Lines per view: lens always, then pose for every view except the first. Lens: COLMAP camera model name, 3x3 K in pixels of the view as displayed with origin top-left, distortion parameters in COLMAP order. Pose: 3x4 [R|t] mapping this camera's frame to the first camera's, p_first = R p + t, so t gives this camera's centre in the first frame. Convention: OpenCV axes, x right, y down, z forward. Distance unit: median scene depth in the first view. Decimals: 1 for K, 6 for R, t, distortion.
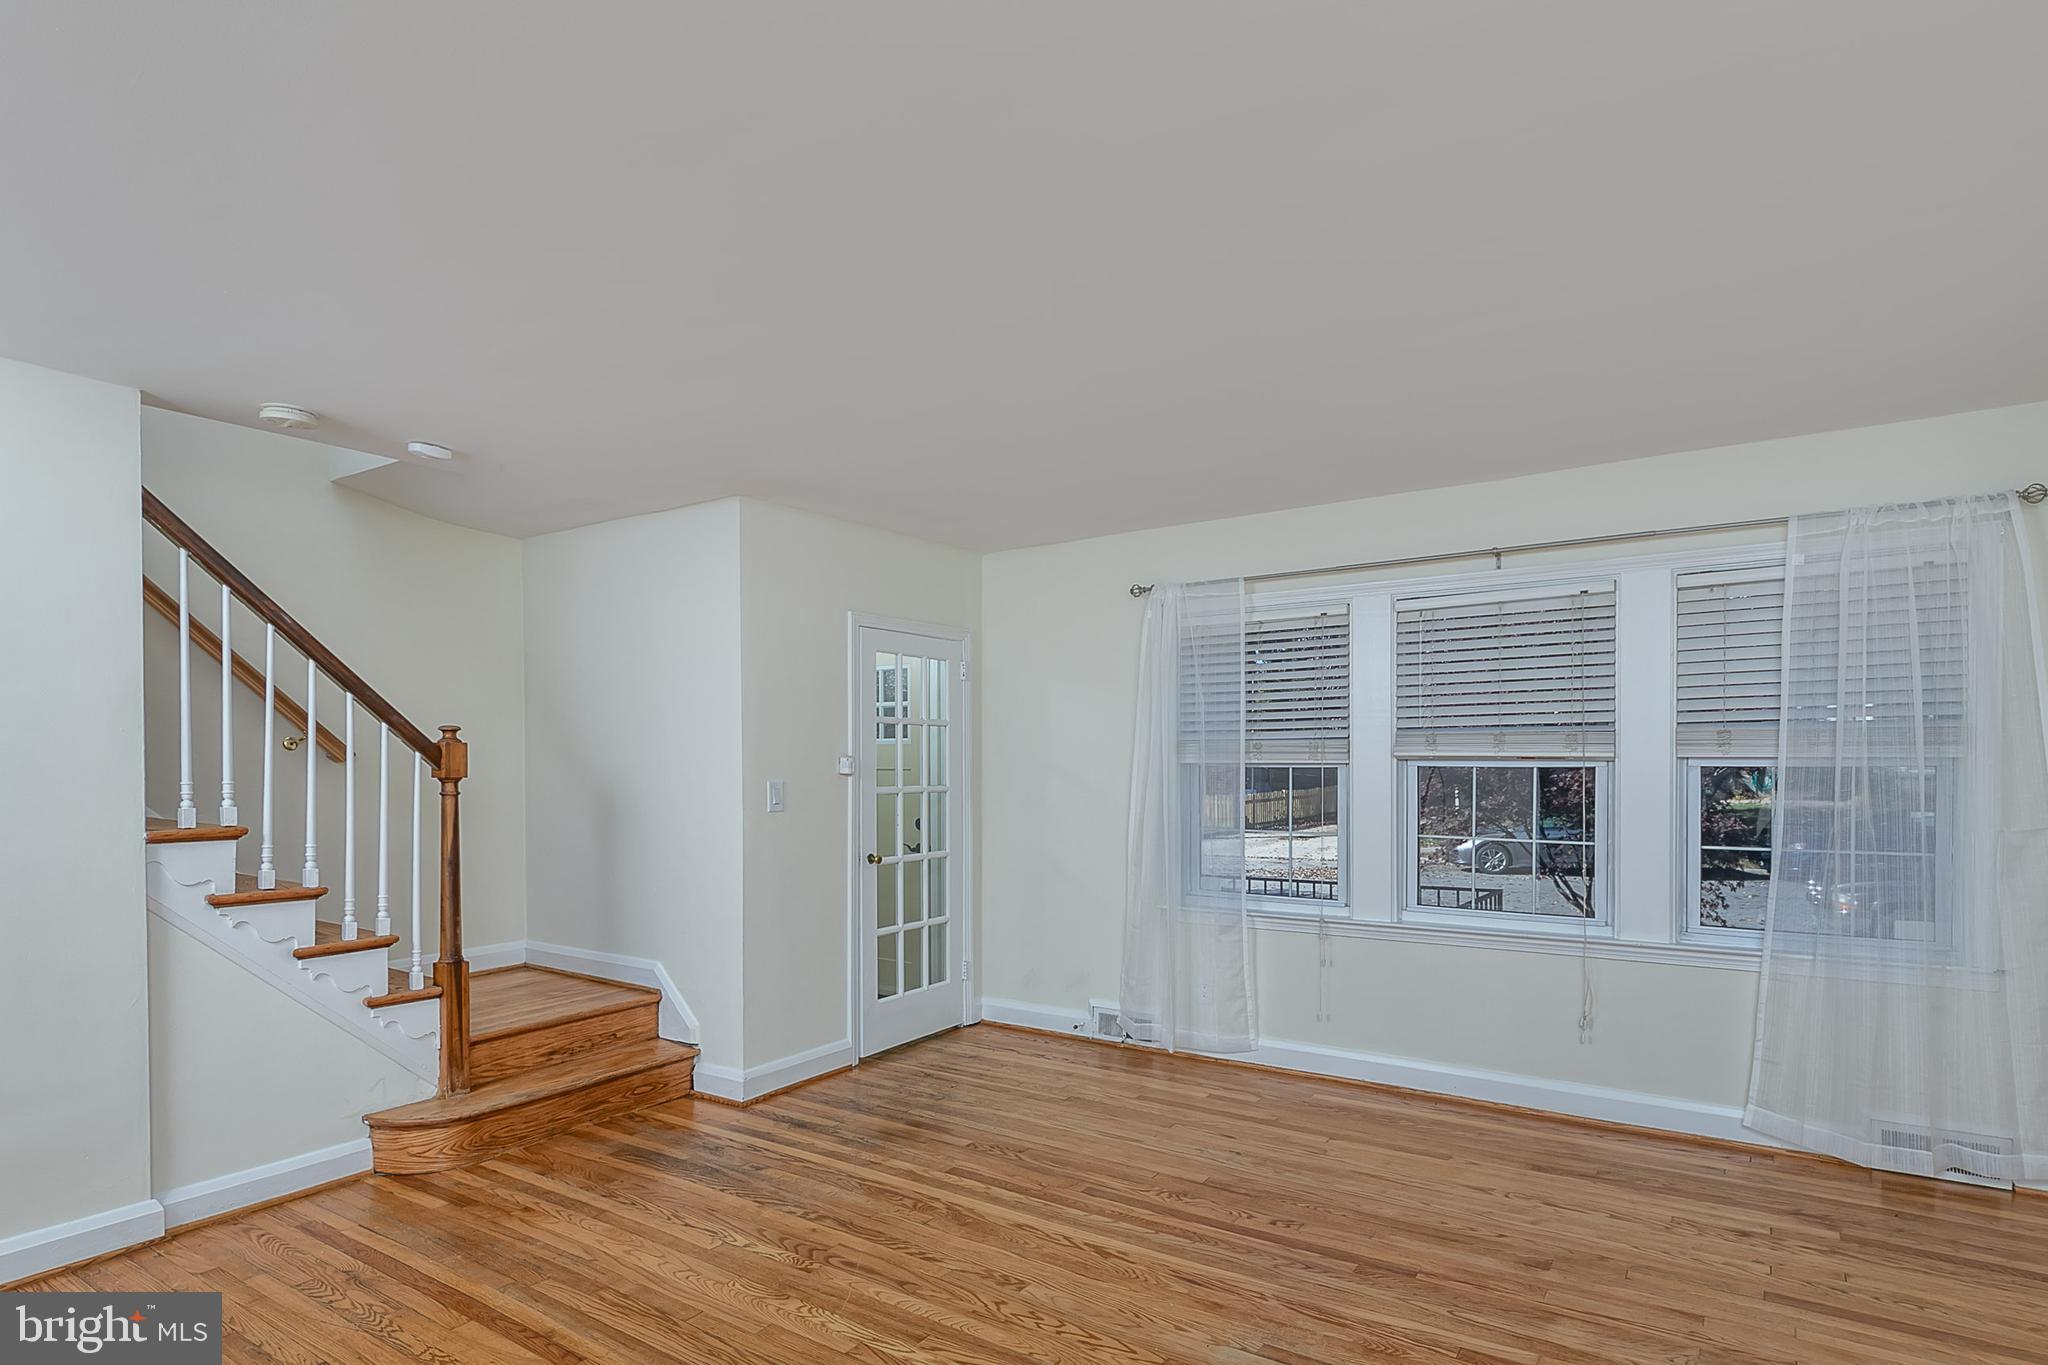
lens RADIAL K [[1024.3, 0, 1021.5], [0, 1024.3, 784.5], [0, 0, 1]] dist [0.007366, -0.004532]
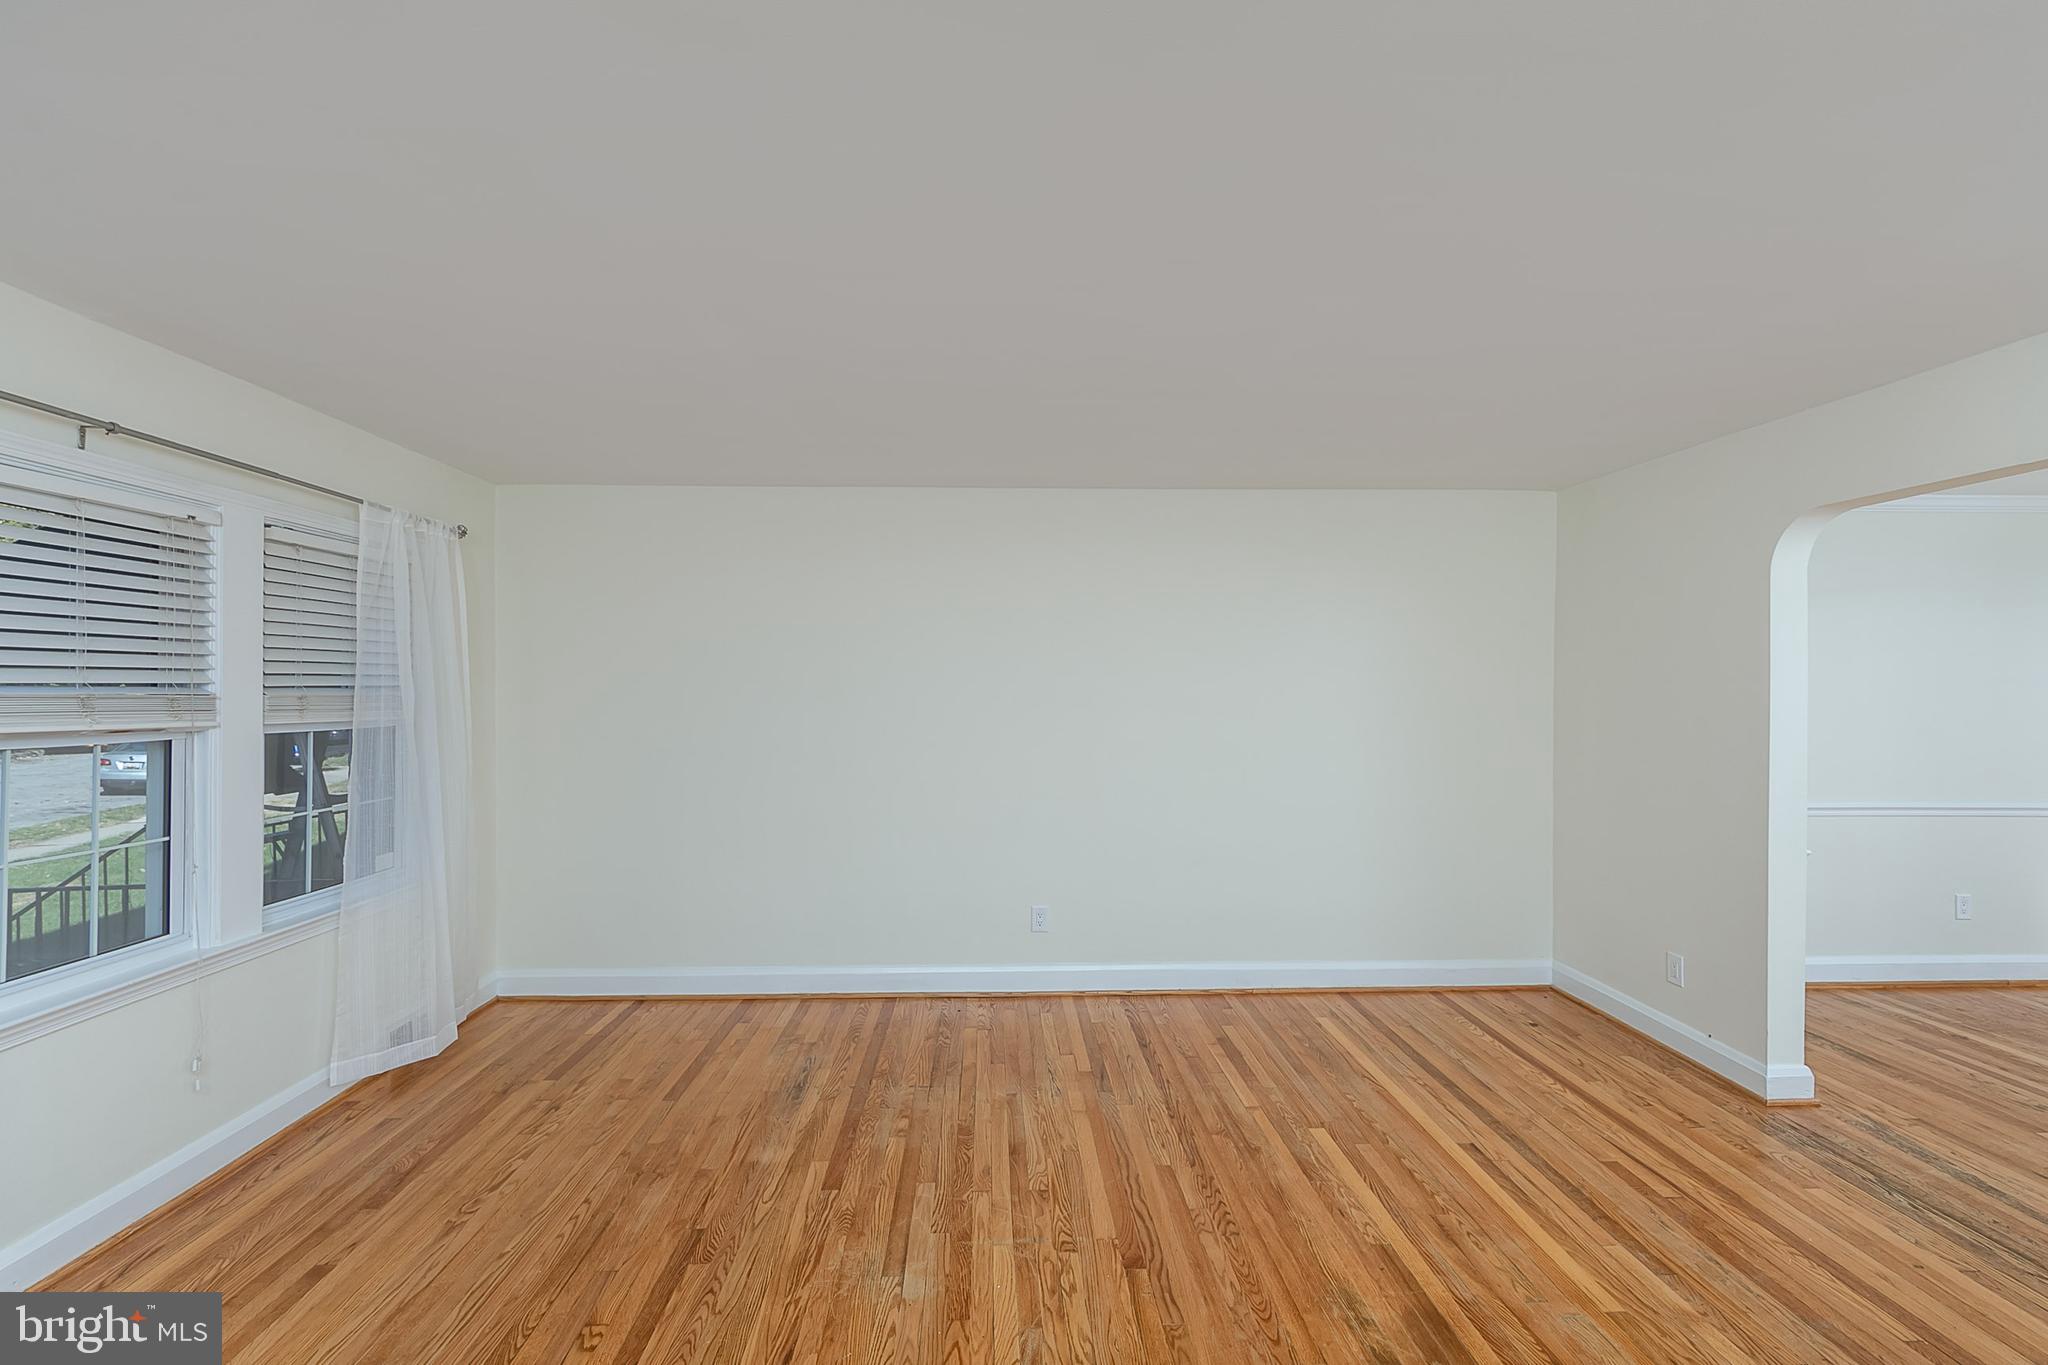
lens RADIAL K [[883.3, 0, 1040.1], [0, 883.3, 692.1], [0, 0, 1]] dist [0.009548, -0.001632]
pose [[-0.623774, 0.003420, 0.781598, -0.387067], [0.013464, 0.999889, 0.006370, -0.049149], [-0.781489, 0.014496, -0.623750, 0.925923]]
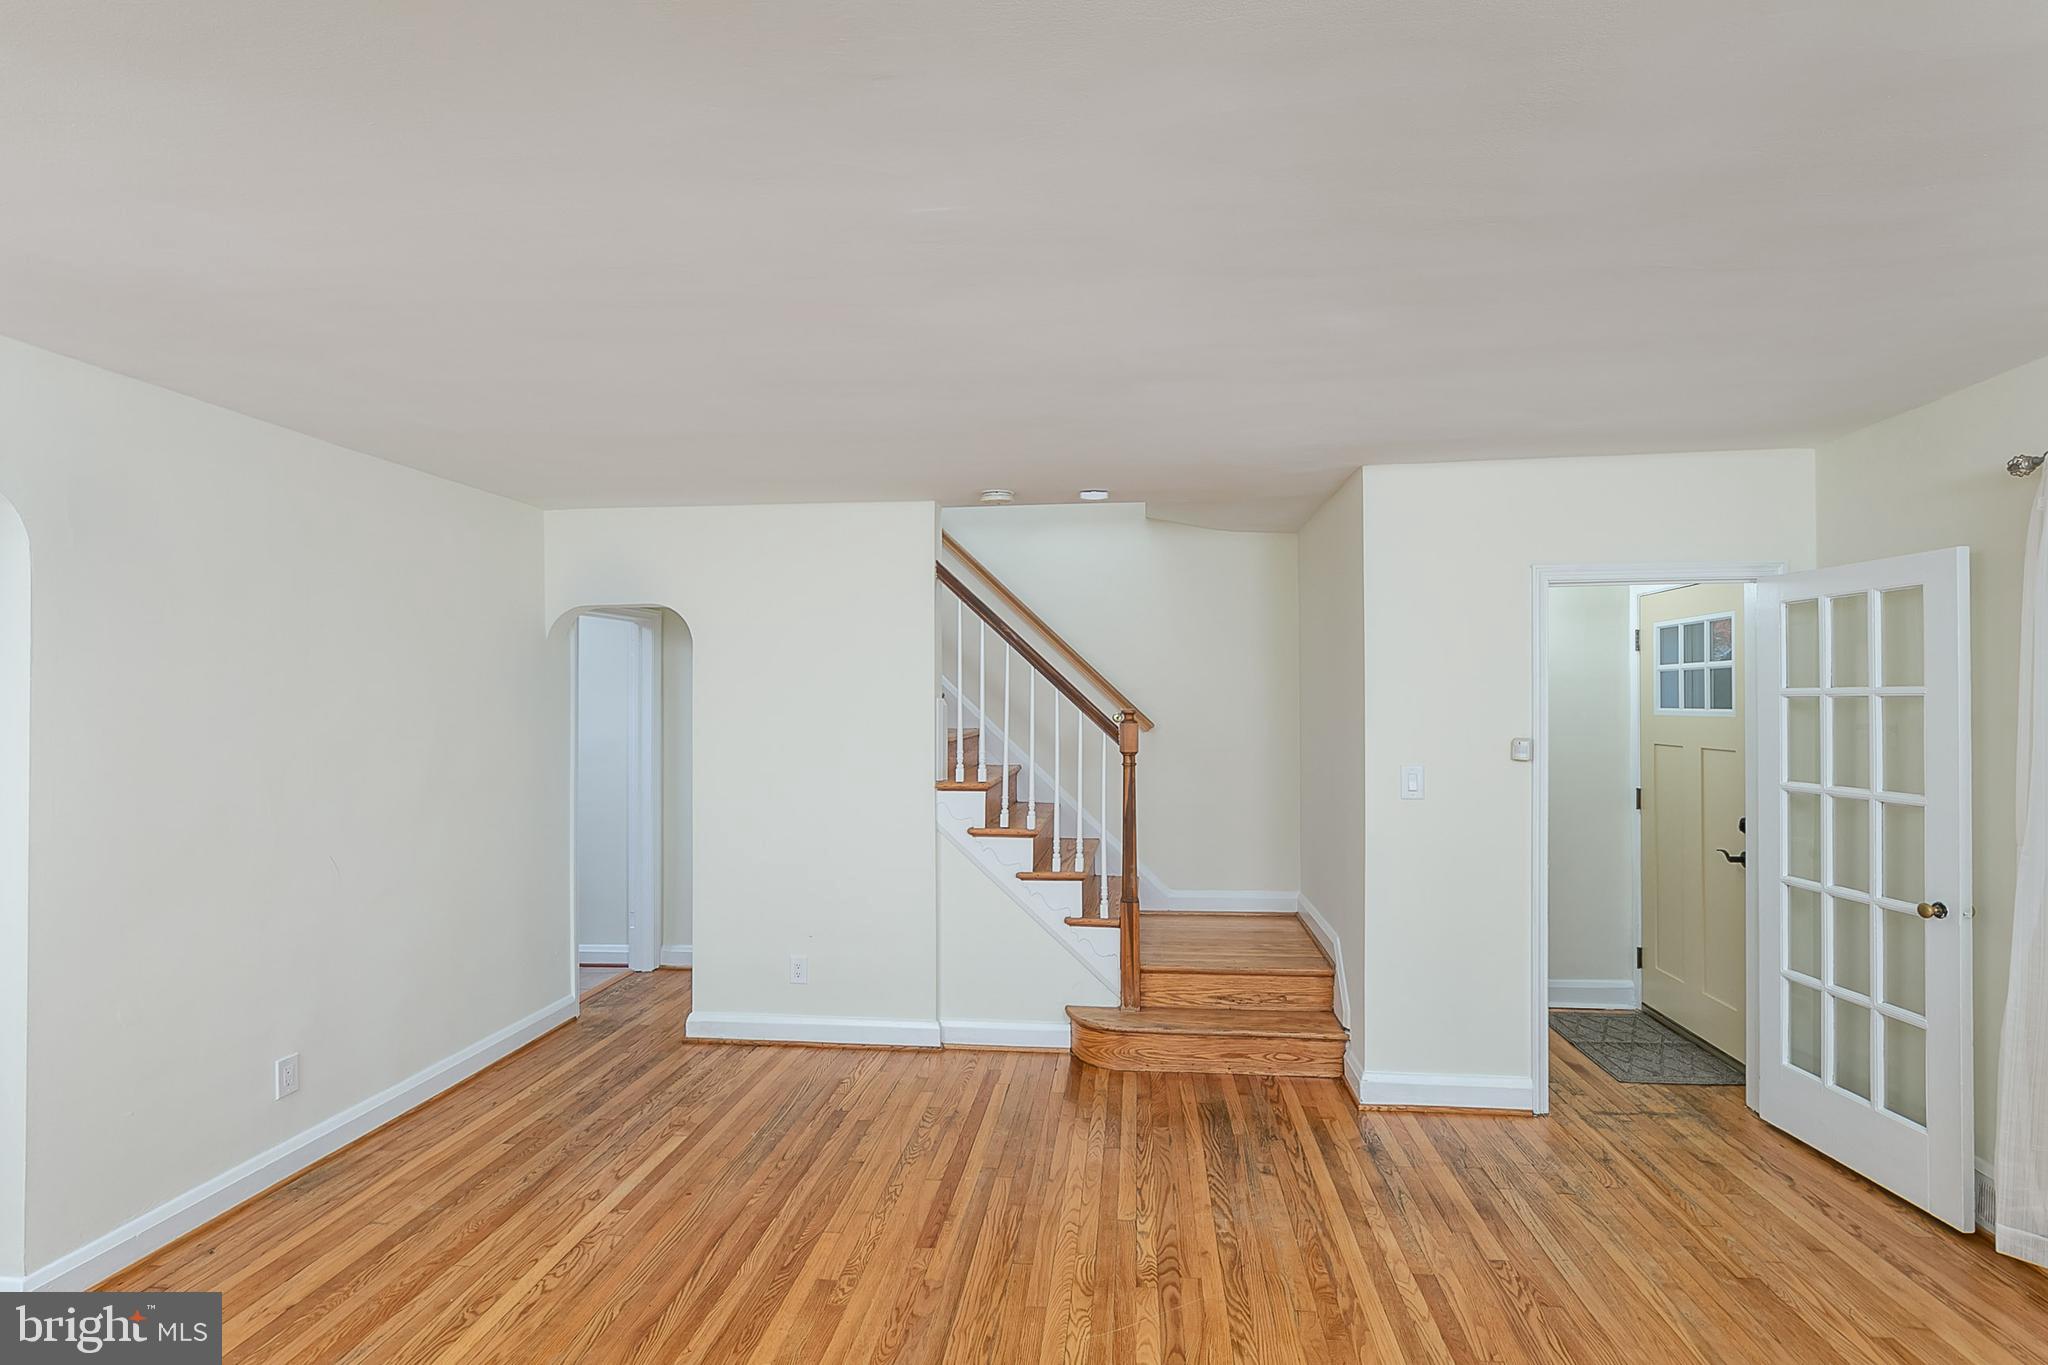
lens RADIAL K [[967.3, 0, 1033.6], [0, 967.3, 697.4], [0, 0, 1]] dist [-0.002095, -0.000263]
pose [[0.469256, -0.012106, -0.882979, 0.425342], [-0.011130, 0.999746, -0.019621, -0.047903], [0.882992, 0.019035, 0.469002, 0.356108]]
